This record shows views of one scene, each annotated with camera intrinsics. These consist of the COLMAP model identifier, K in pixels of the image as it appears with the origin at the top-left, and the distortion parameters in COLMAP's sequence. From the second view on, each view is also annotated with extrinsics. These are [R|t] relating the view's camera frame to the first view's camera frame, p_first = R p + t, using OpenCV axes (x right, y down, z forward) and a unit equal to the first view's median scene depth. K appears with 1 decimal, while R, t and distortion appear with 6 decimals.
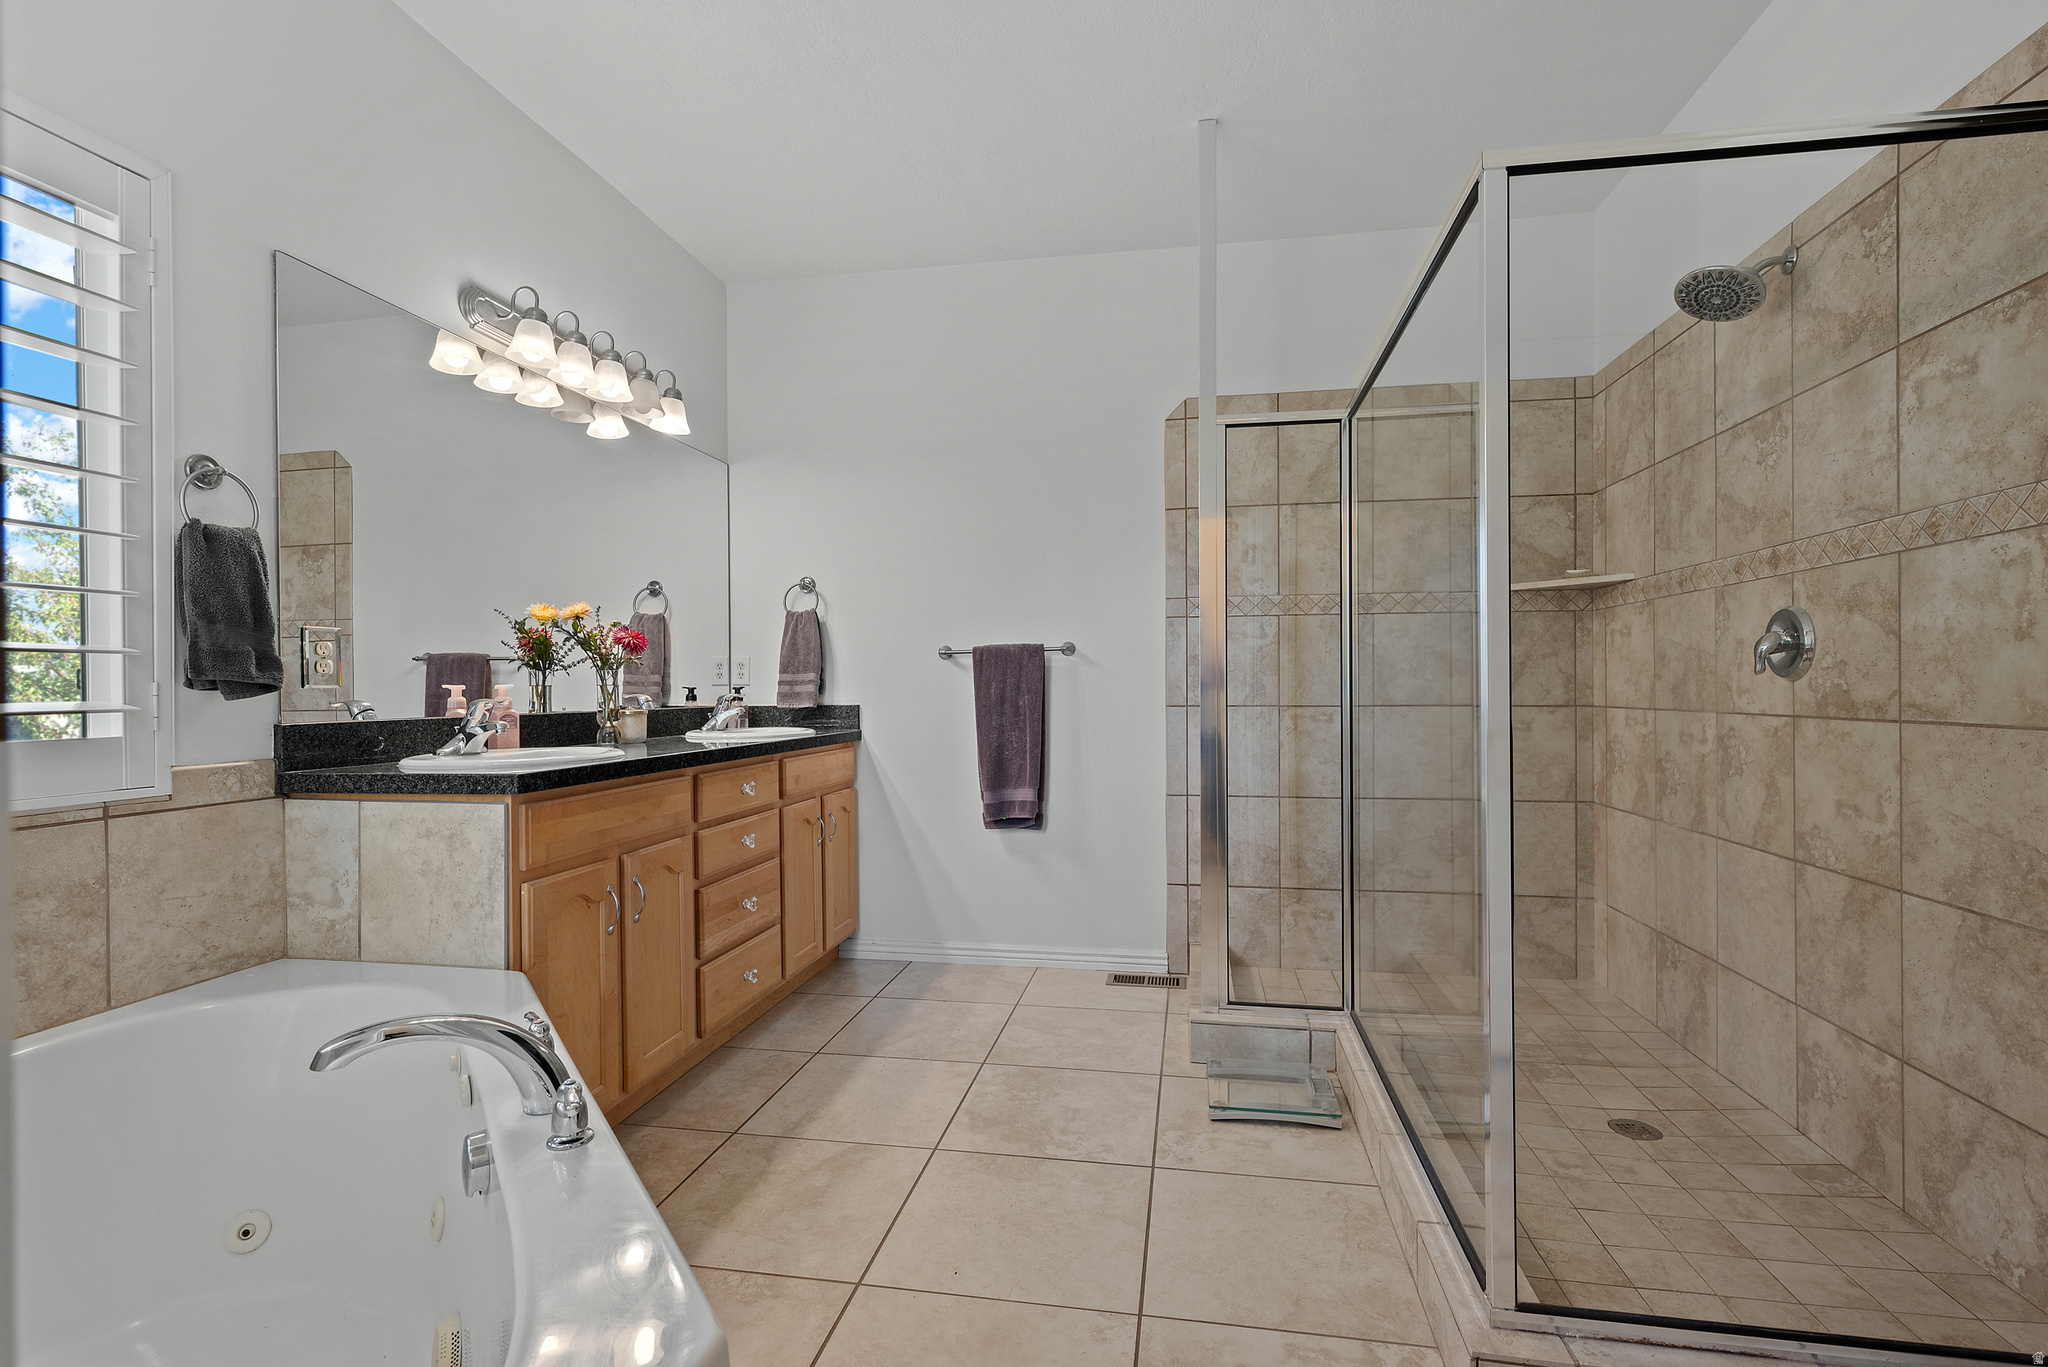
lens RADIAL K [[937.6, 0, 1024.0], [0, 937.6, 688.2], [0, 0, 1]] dist [-0.003703, -0.000141]
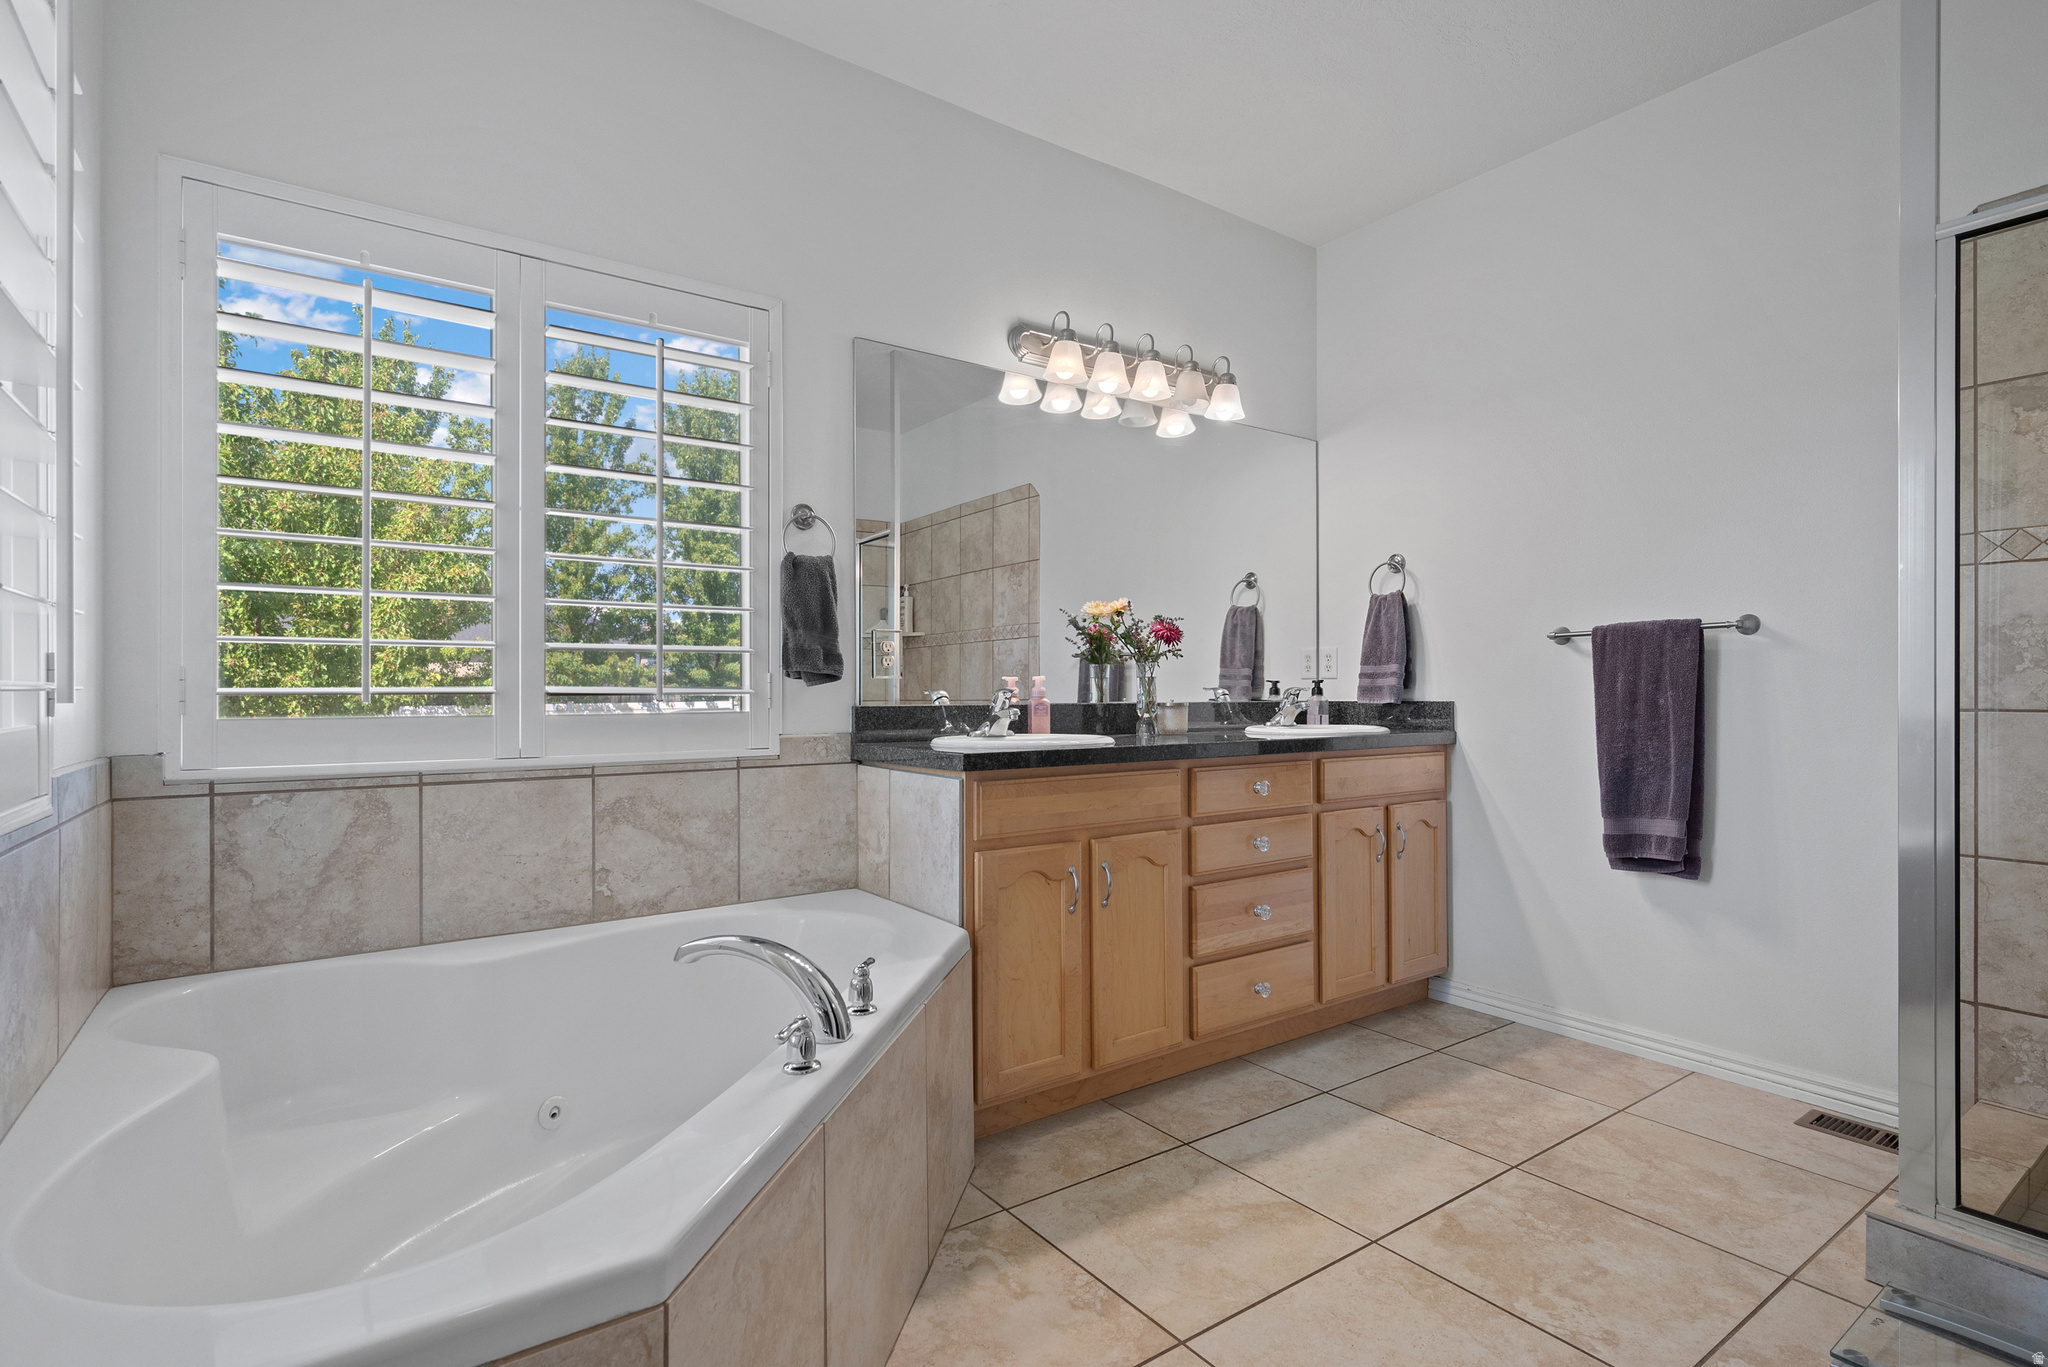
lens RADIAL K [[990.3, 0, 1024.7], [0, 990.3, 687.3], [0, 0, 1]] dist [0.000763, -0.000767]
pose [[0.716343, 0.004867, -0.697732, 0.235638], [-0.003986, 0.999988, 0.002882, 0.005839], [0.697737, 0.000716, 0.716353, 0.137830]]
